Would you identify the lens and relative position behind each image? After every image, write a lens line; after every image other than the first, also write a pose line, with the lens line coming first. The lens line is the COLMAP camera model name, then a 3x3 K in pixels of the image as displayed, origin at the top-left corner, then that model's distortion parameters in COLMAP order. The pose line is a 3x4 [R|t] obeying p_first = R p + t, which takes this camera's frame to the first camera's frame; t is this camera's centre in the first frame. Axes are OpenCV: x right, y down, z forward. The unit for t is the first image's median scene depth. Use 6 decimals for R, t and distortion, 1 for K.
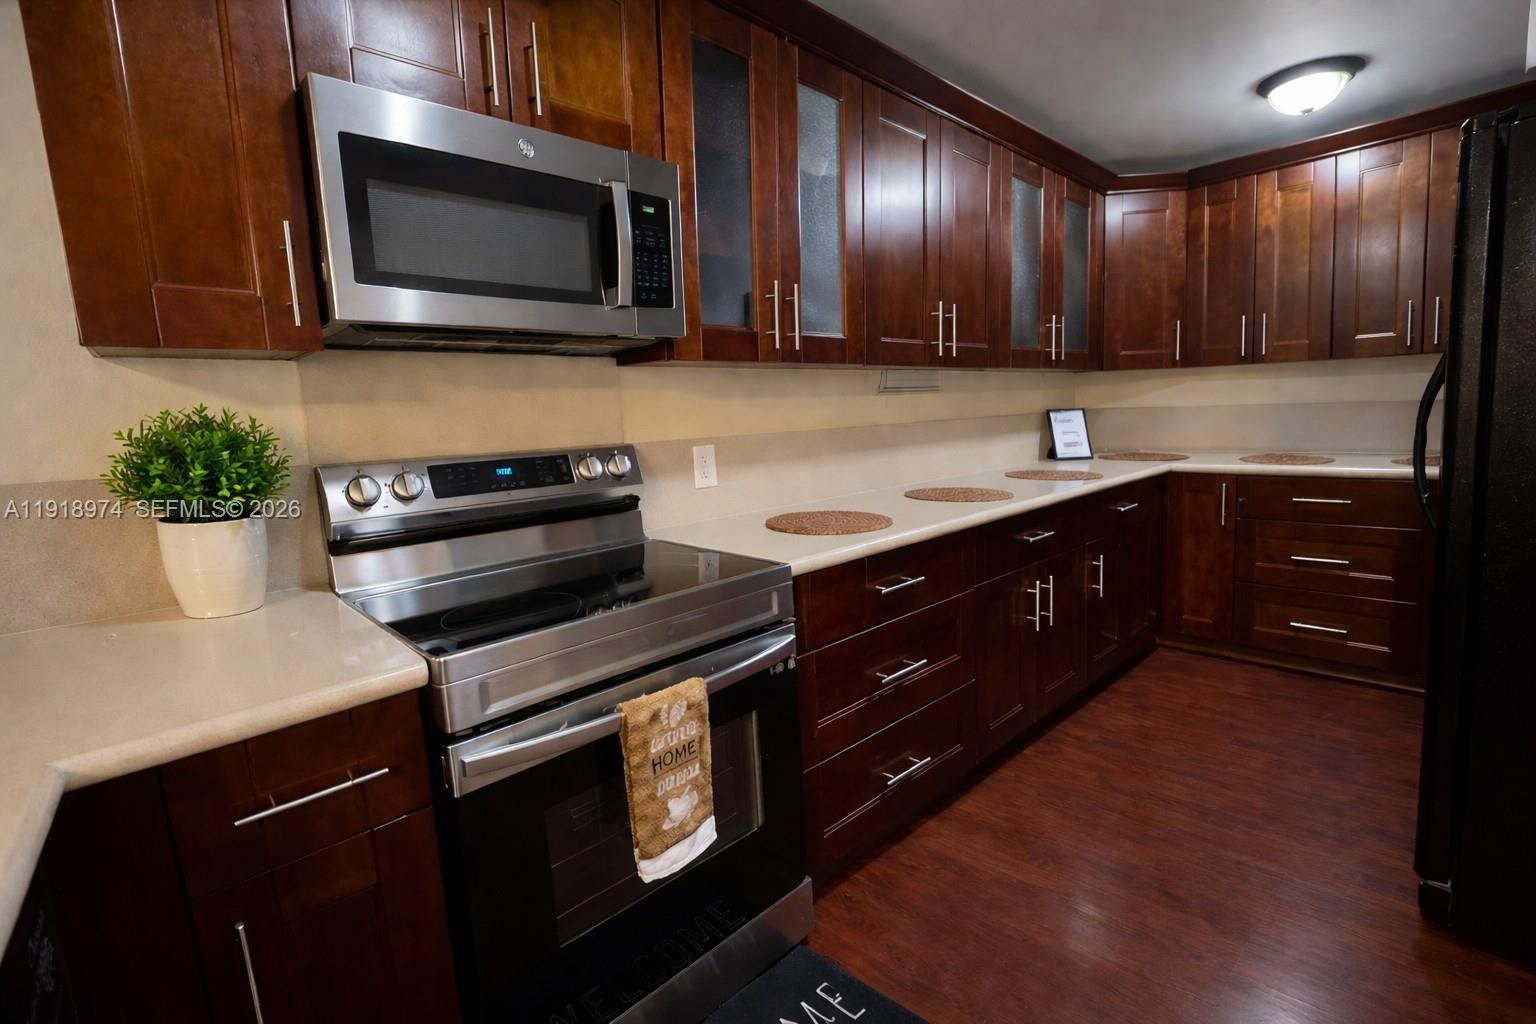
lens RADIAL K [[695.6, 0, 768.0], [0, 695.6, 512.0], [0, 0, 1]] dist [-0.031244, 0.000028]
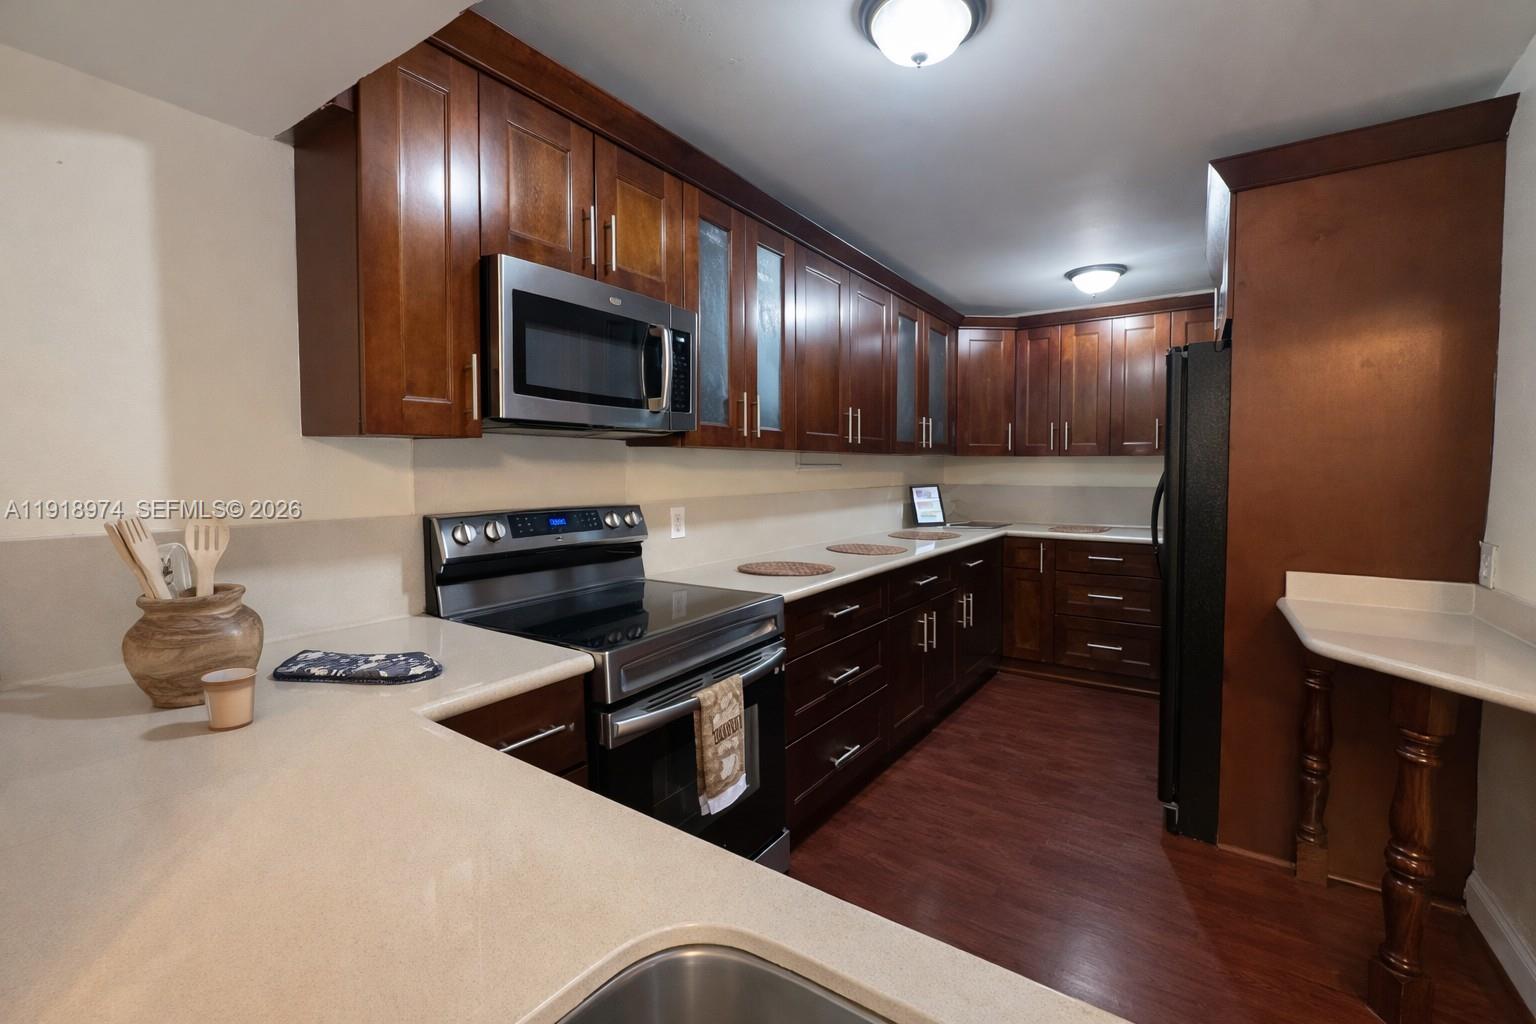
lens RADIAL K [[665.7, 0, 768.0], [0, 665.7, 512.0], [0, 0, 1]] dist [0.000984, 0.000003]
pose [[0.976696, 0.026838, 0.212944, -0.202124], [-0.009140, 0.996452, -0.083663, 0.011520], [-0.214434, 0.079767, 0.973476, -0.230137]]
